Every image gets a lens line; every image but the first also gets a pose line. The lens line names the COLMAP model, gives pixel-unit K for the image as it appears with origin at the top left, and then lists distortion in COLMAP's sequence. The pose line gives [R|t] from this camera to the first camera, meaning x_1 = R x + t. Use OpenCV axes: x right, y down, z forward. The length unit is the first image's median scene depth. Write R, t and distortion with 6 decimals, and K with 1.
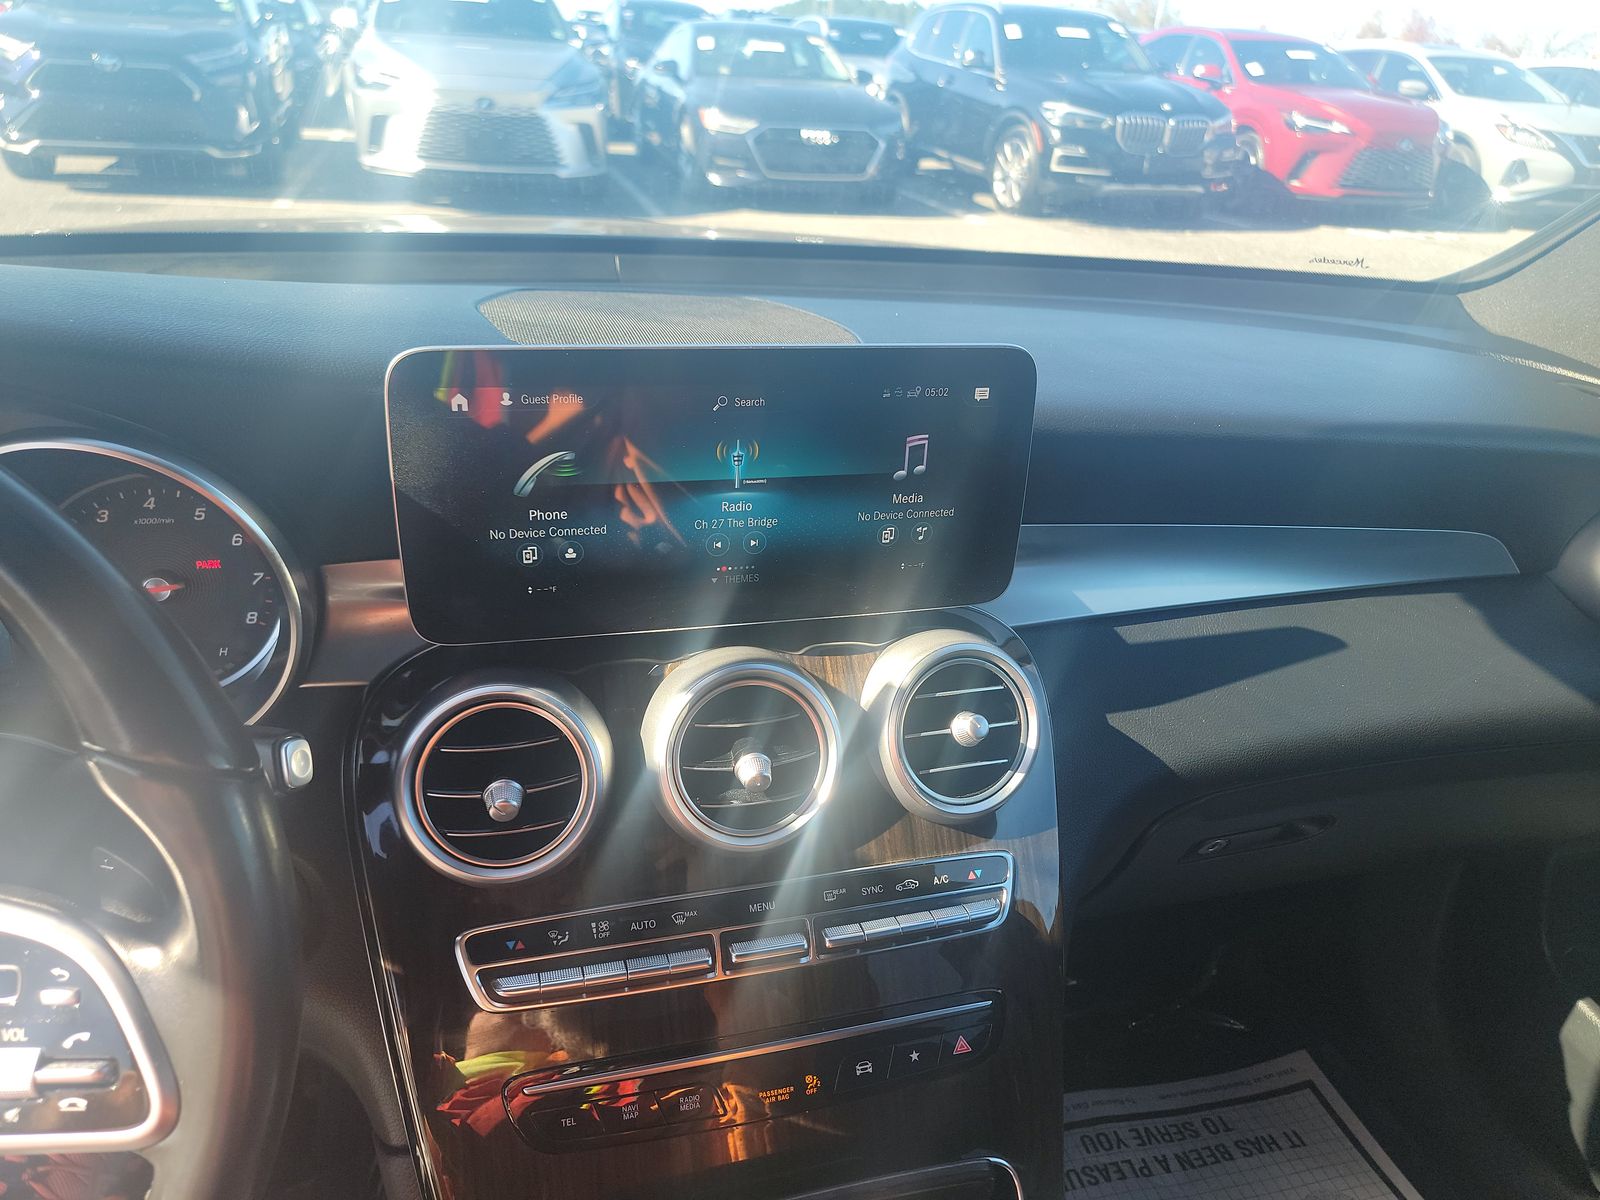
lens RADIAL K [[1135.3, 0, 798.5], [0, 1135.3, 600.7], [0, 0, 1]] dist [0.030487, -0.034789]
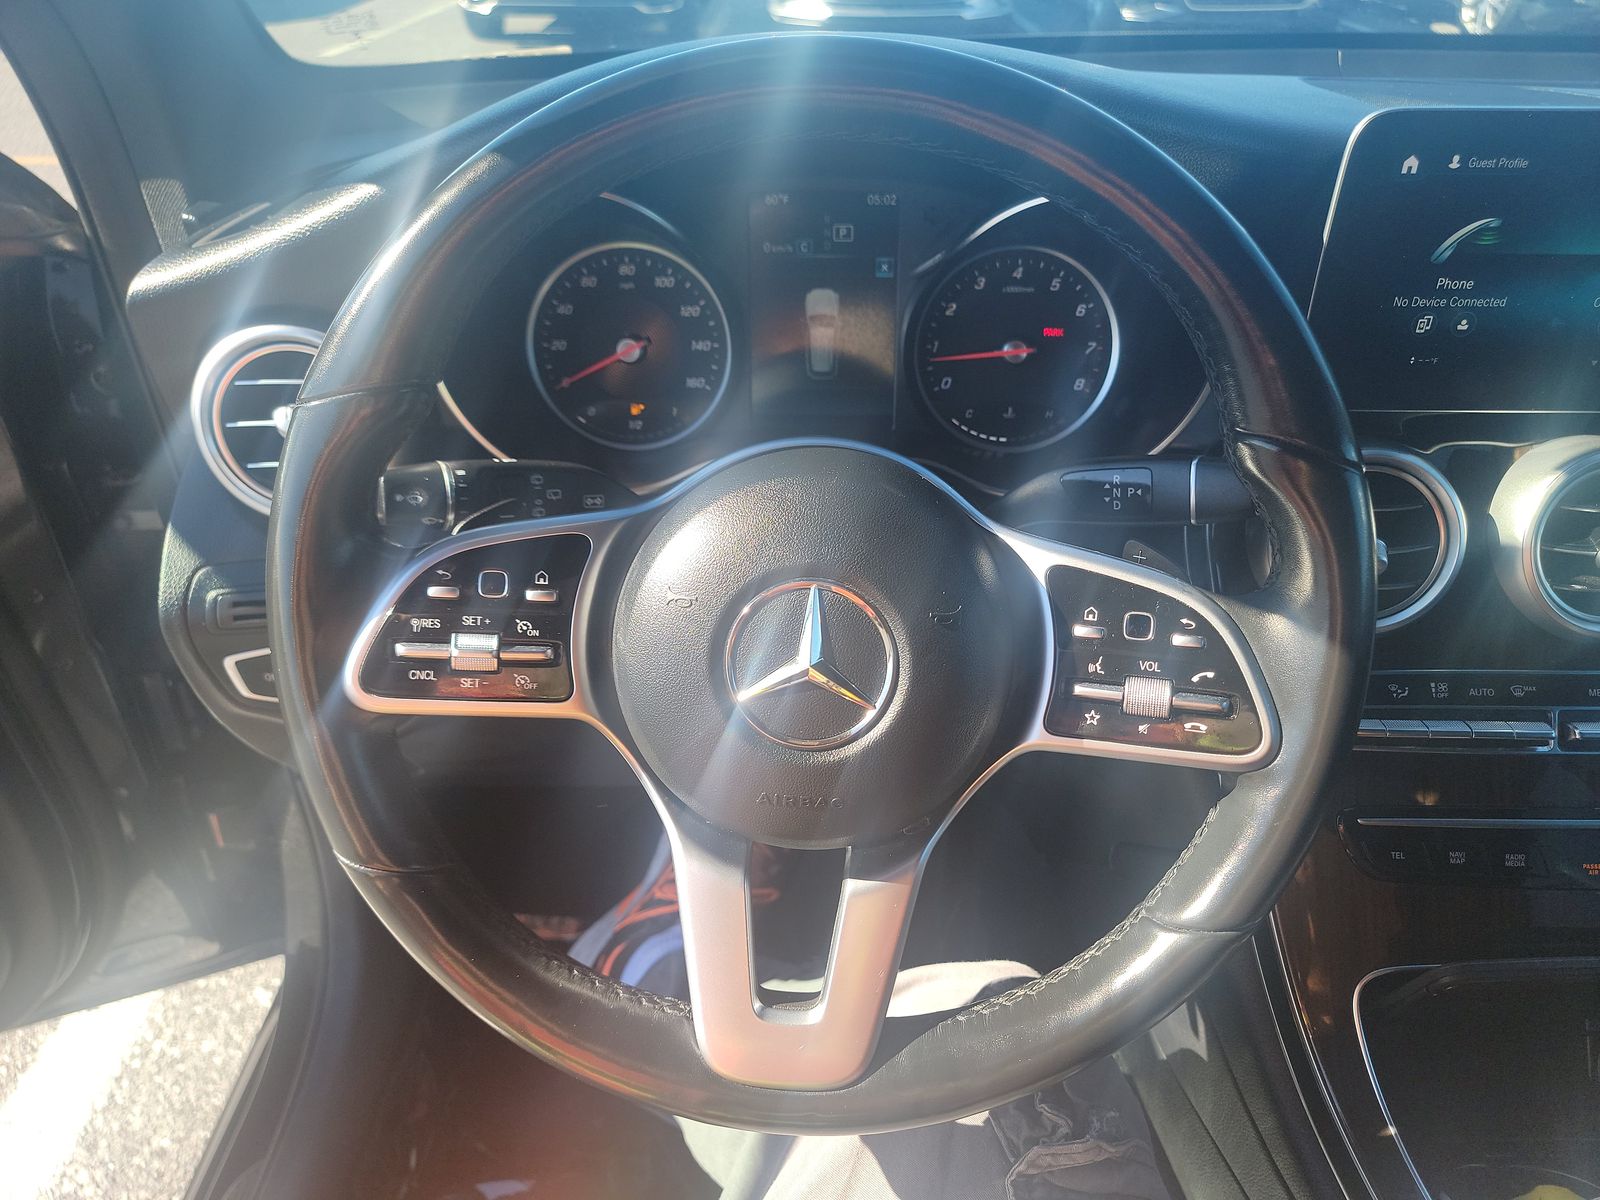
lens RADIAL K [[1135.3, 0, 794.9], [0, 1135.3, 607.1], [0, 0, 1]] dist [0.030487, -0.034789]
pose [[0.955178, 0.103864, -0.277213, -0.425776], [-0.070663, 0.989356, 0.127203, 0.111233], [0.287474, -0.101913, 0.952351, -0.161320]]
